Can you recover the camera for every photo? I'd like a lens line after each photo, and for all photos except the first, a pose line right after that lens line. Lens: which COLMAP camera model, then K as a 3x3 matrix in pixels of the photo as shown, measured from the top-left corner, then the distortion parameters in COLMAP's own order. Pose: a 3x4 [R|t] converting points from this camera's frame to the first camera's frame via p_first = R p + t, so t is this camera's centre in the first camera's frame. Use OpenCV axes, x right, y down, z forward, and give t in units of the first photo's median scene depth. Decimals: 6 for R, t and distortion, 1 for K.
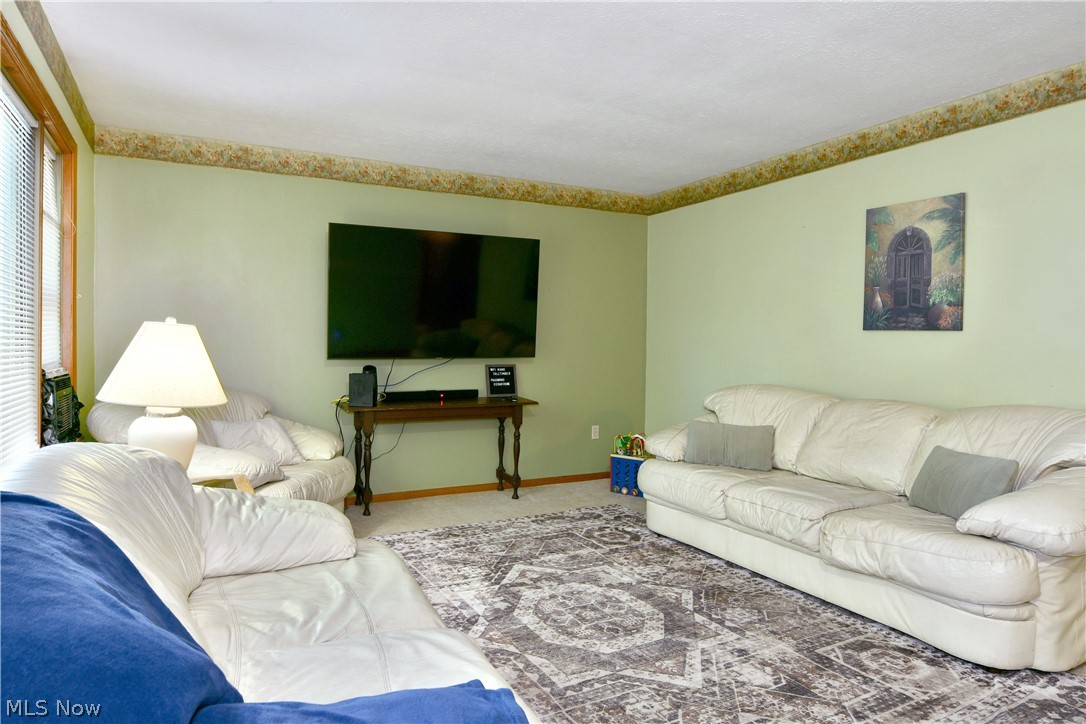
lens RADIAL K [[662.7, 0, 540.6], [0, 662.7, 358.2], [0, 0, 1]] dist [-0.006431, -0.007280]
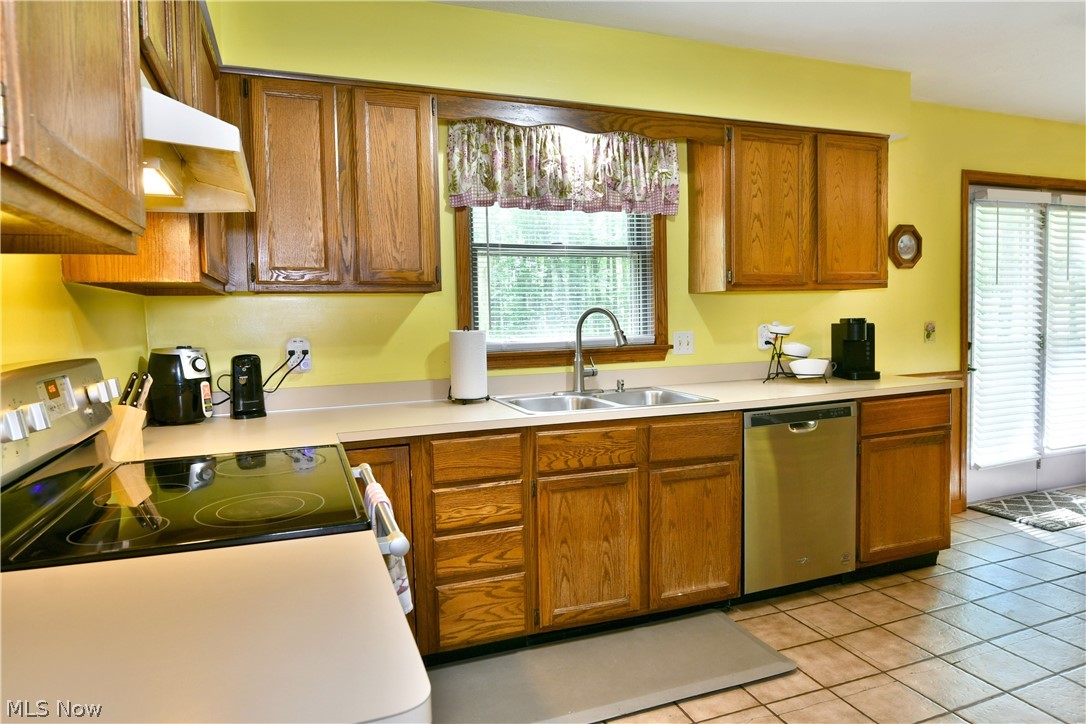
lens RADIAL K [[662.7, 0, 540.6], [0, 662.7, 358.2], [0, 0, 1]] dist [-0.006431, -0.007280]
pose [[0.125678, -0.075191, 0.989218, 0.897025], [0.047767, 0.996426, 0.069671, -0.086184], [-0.990920, 0.038496, 0.128820, 2.135985]]
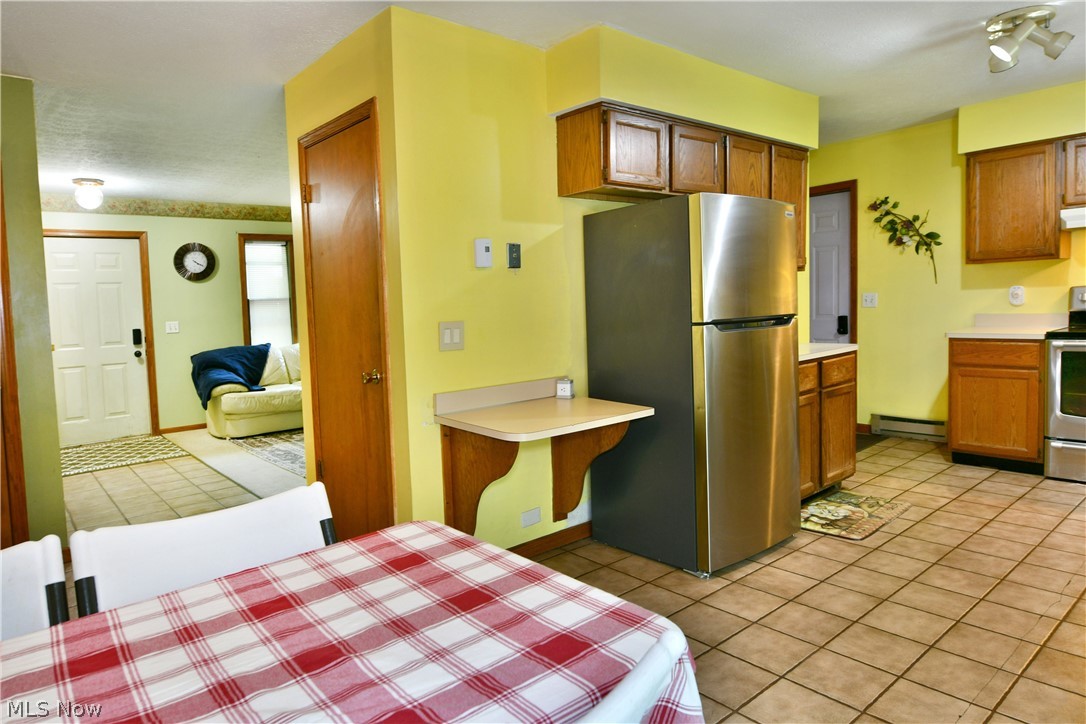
lens RADIAL K [[652.7, 0, 523.9], [0, 652.7, 331.3], [0, 0, 1]] dist [0.007479, -0.001695]
pose [[0.204705, 0.027441, -0.978439, 2.439678], [0.017167, 0.999353, 0.031620, -0.029508], [0.978673, -0.023270, 0.204101, 0.915426]]
